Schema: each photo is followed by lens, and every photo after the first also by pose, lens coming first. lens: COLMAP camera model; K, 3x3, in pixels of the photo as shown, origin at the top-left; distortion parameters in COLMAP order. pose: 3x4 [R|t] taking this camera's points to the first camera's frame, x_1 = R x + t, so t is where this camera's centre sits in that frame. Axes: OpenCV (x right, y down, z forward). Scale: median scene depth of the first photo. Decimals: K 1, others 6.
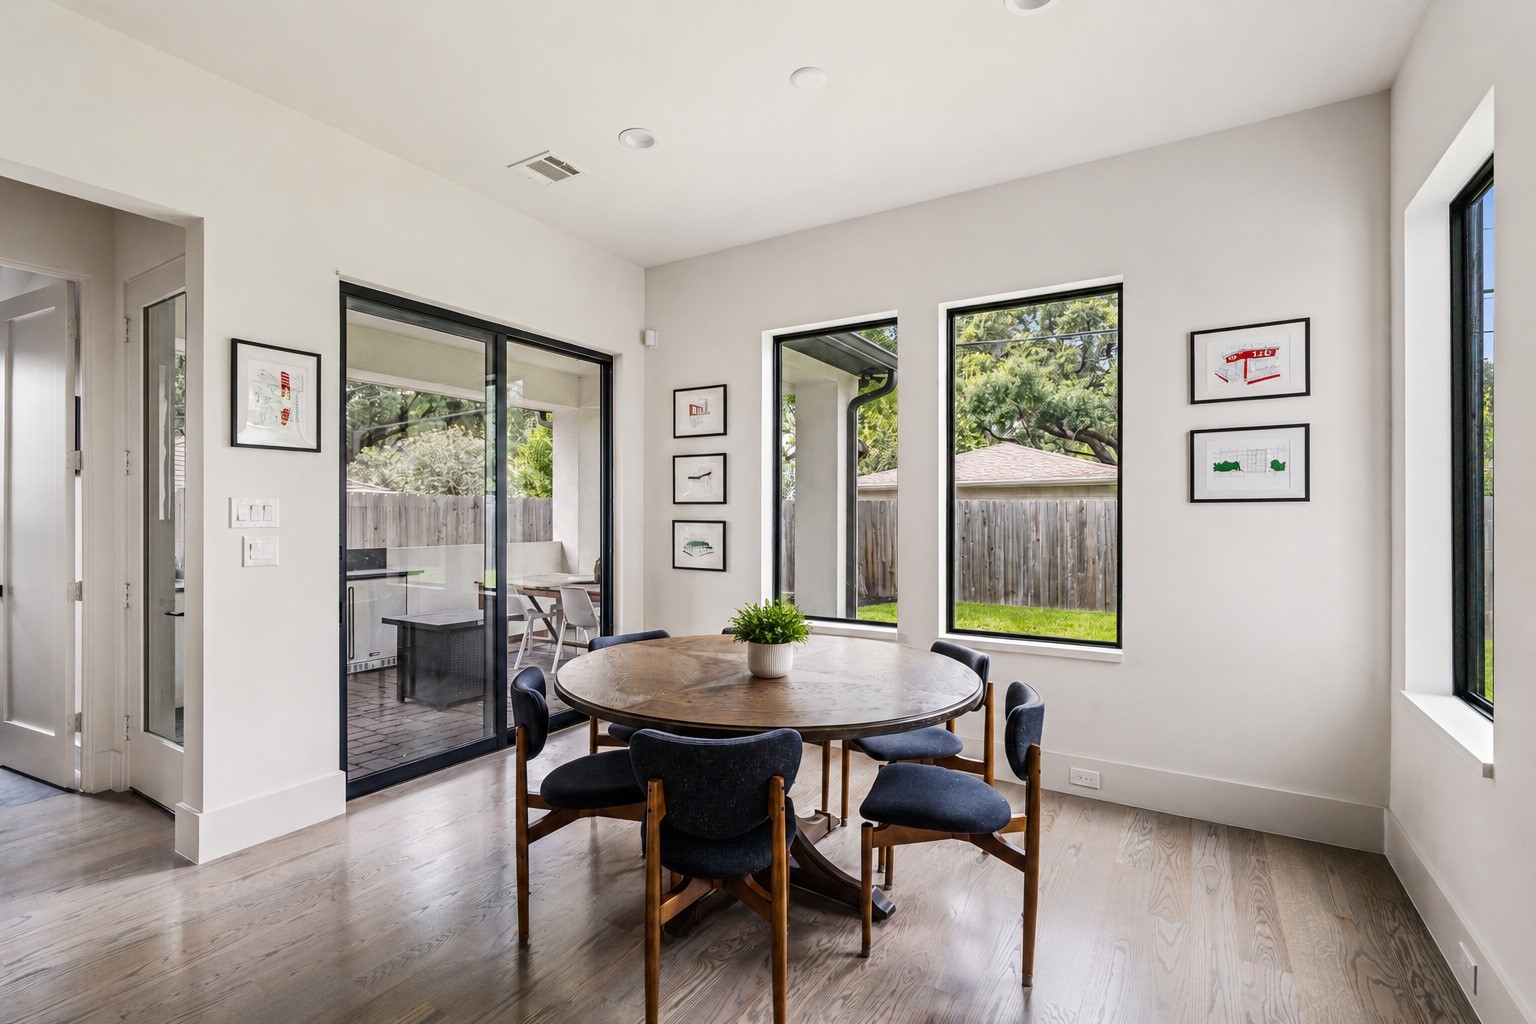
lens RADIAL K [[698.6, 0, 767.9], [0, 698.6, 519.6], [0, 0, 1]] dist [-0.000886, -0.000701]
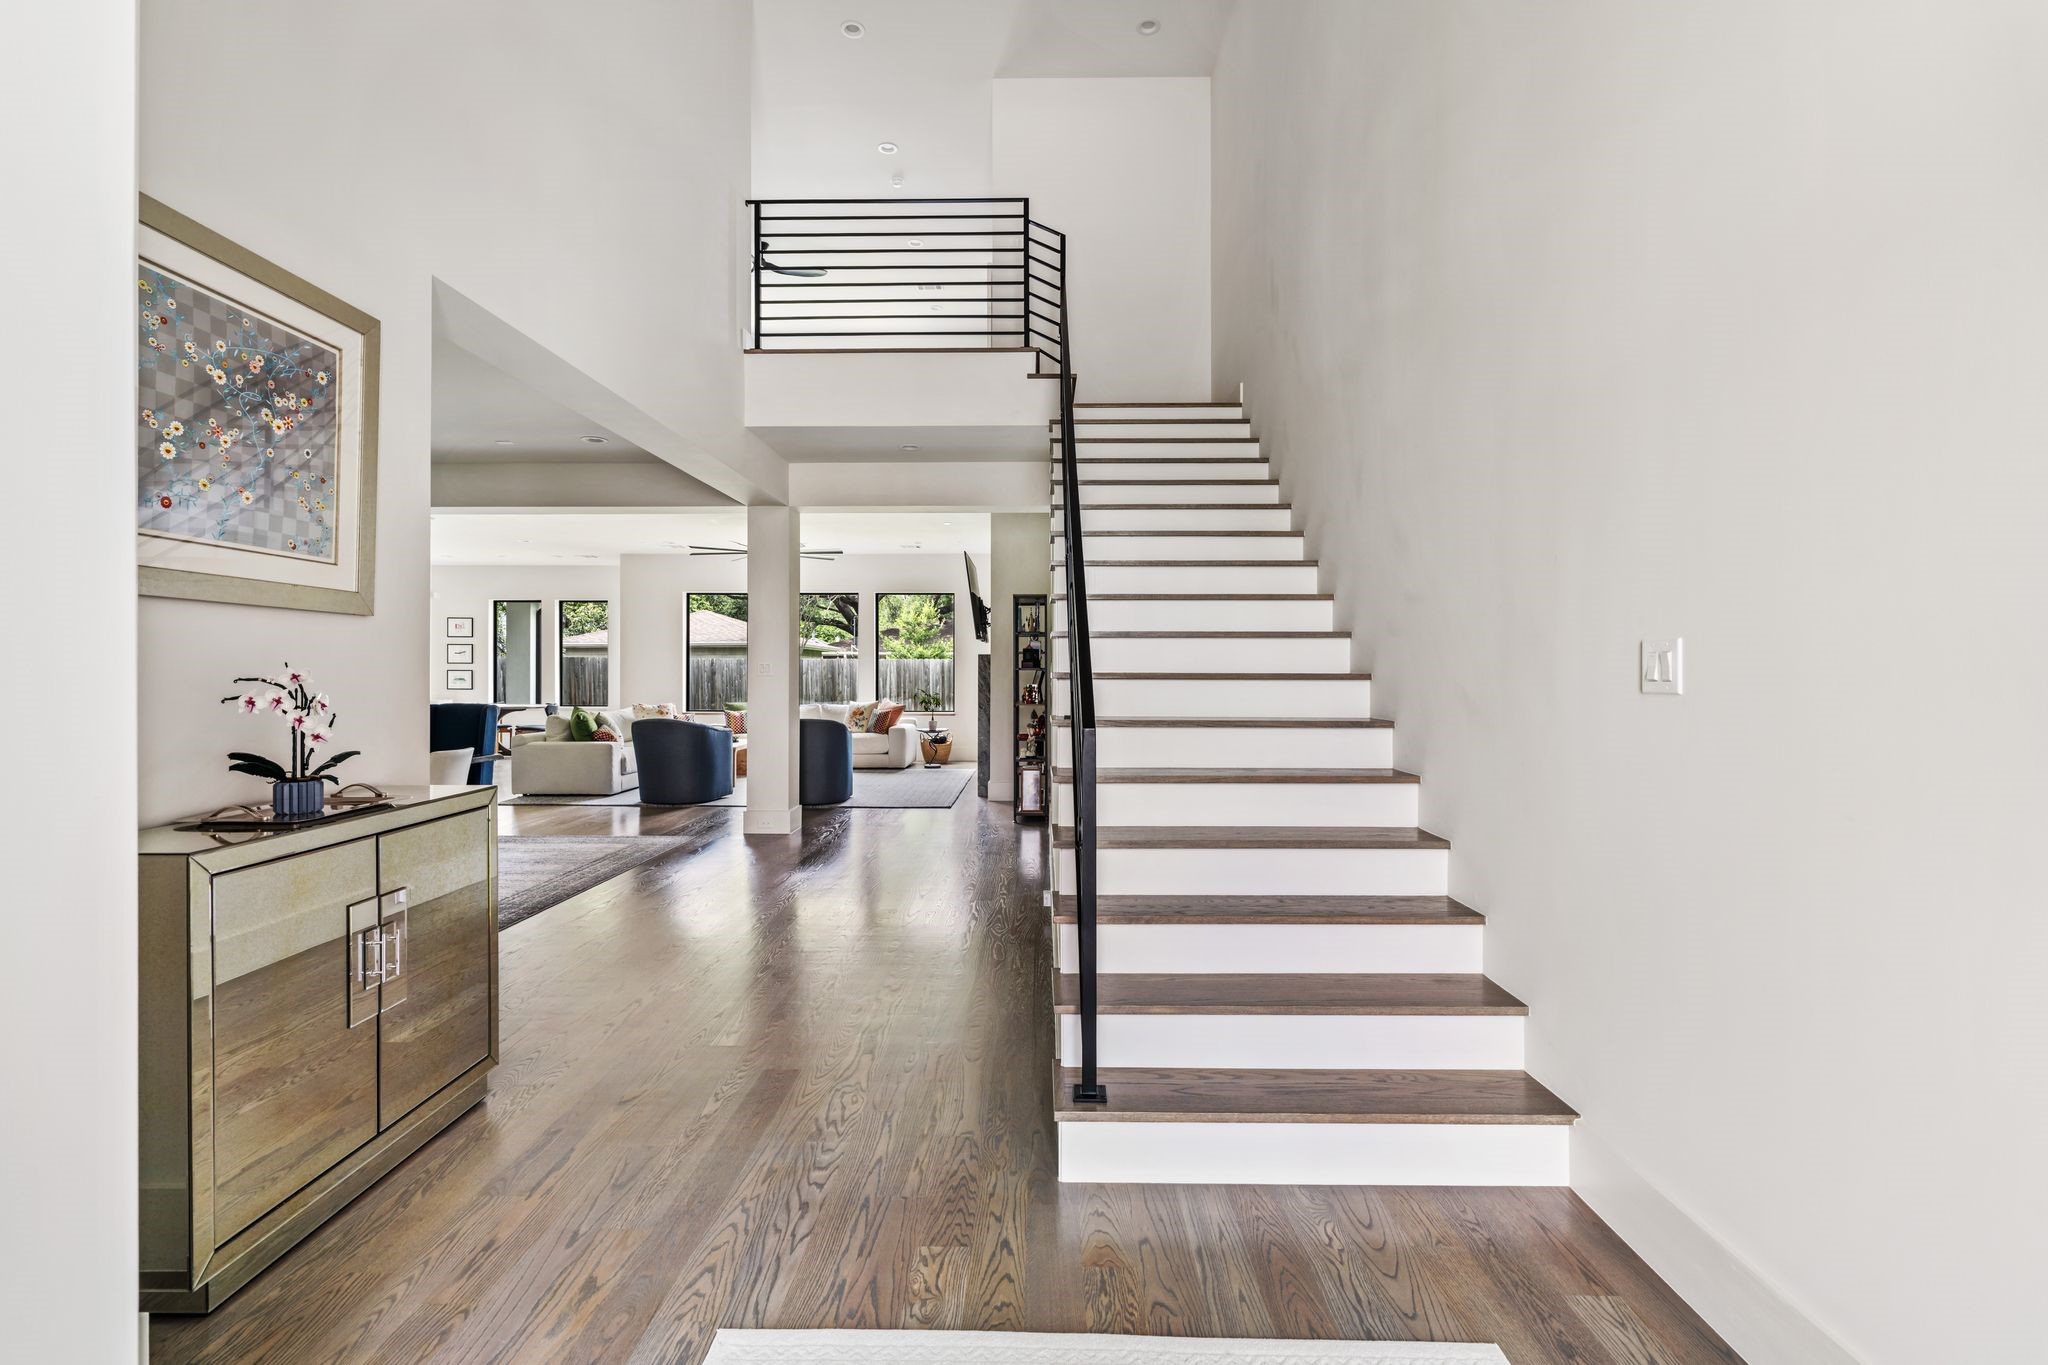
lens RADIAL K [[892.4, 0, 1025.2], [0, 892.4, 670.8], [0, 0, 1]] dist [0.000242, -0.000075]
pose [[0.859738, -0.000632, 0.510736, 0.012286], [0.001140, 0.999999, -0.000682, 0.008584], [-0.510735, 0.001169, 0.859738, -2.820750]]
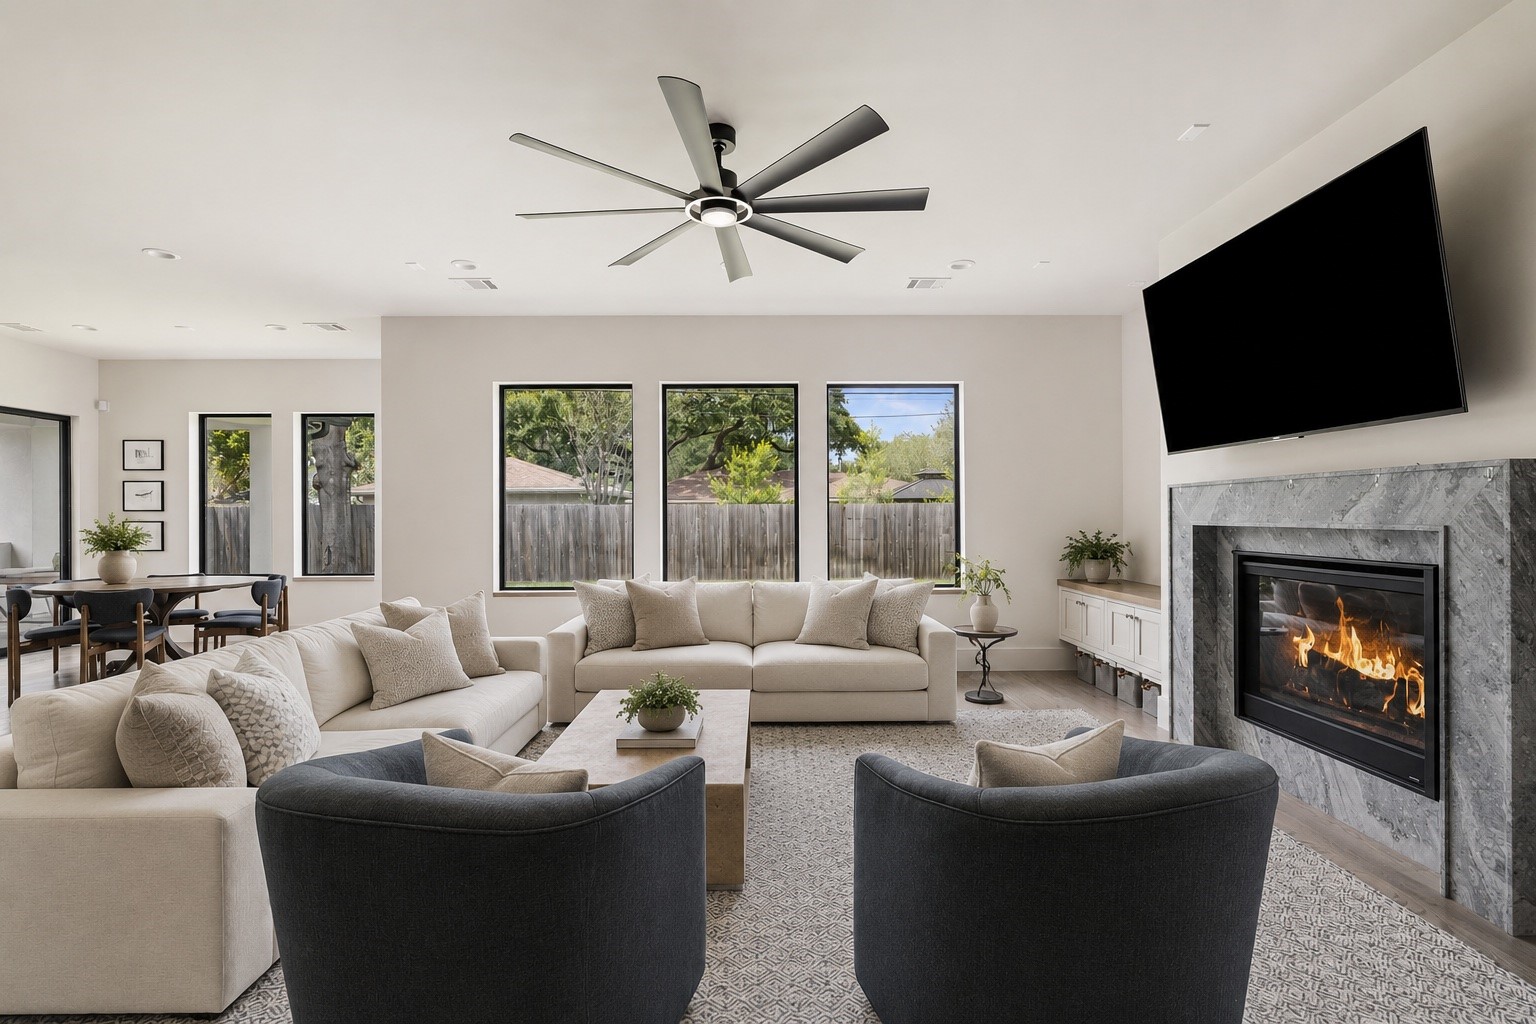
lens RADIAL K [[694.8, 0, 765.2], [0, 694.8, 516.5], [0, 0, 1]] dist [-0.000088, 0.000093]
pose [[0.849675, -0.006470, 0.527267, 0.277741], [0.007670, 0.999971, -0.000089, 0.001078], [-0.527251, 0.004120, 0.849700, -1.137835]]
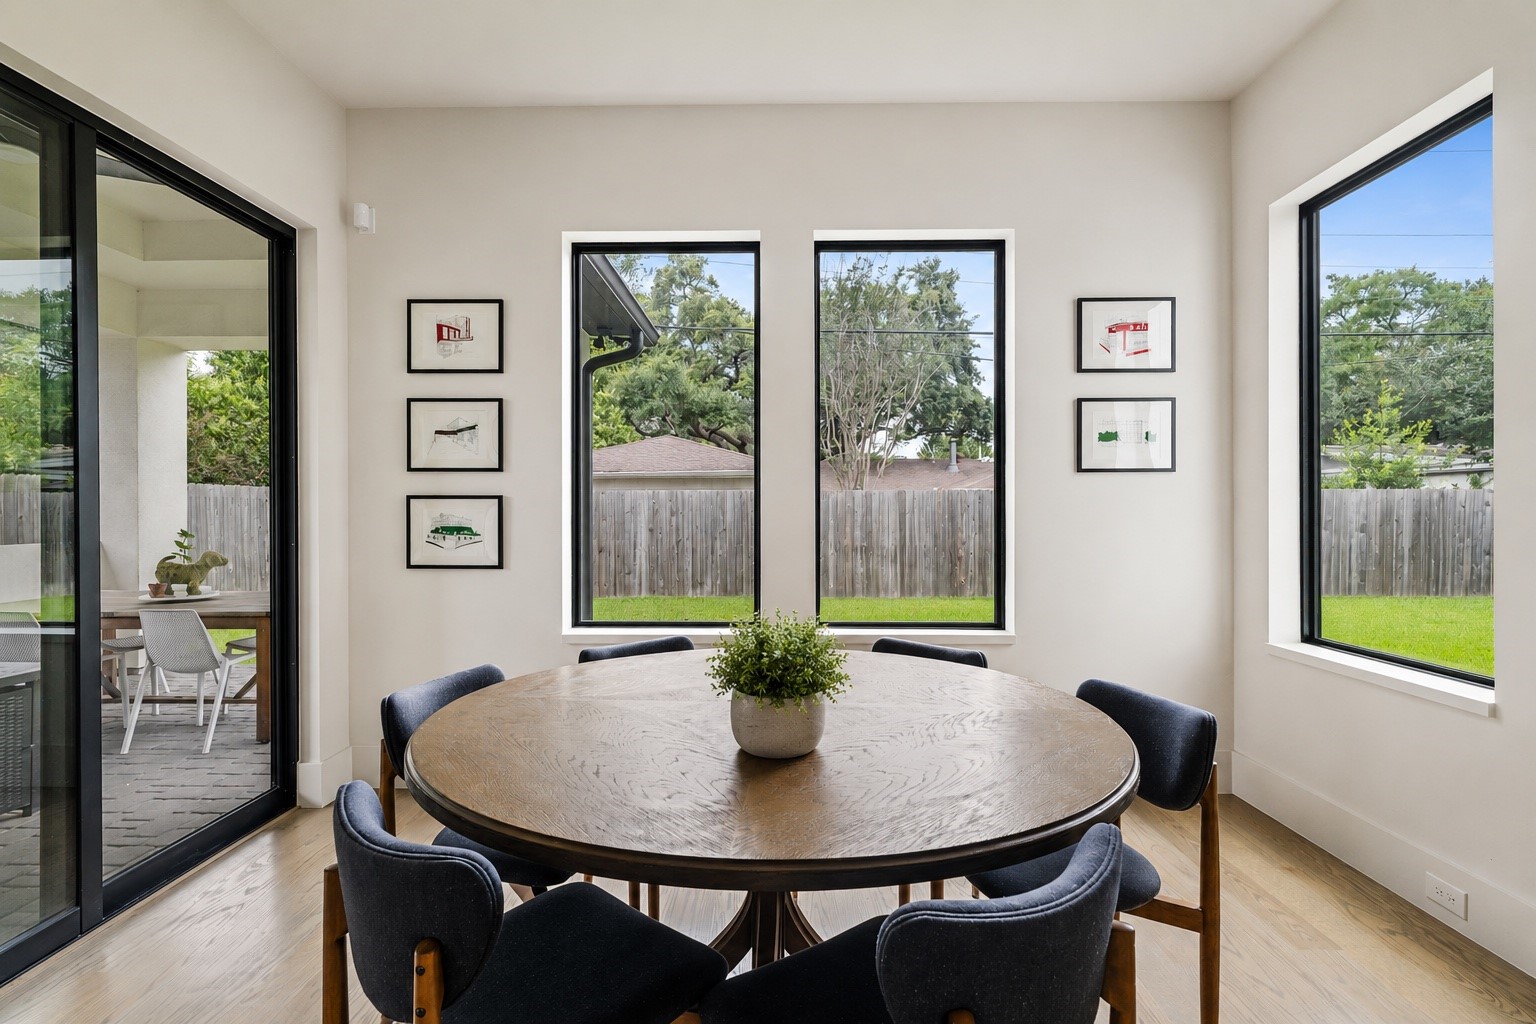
lens RADIAL K [[694.8, 0, 765.2], [0, 694.8, 516.5], [0, 0, 1]] dist [-0.000088, 0.000093]
pose [[0.860207, -0.006927, 0.509898, -0.181117], [0.006869, 0.999974, 0.001996, 0.021905], [-0.509899, 0.001785, 0.860232, 0.257380]]
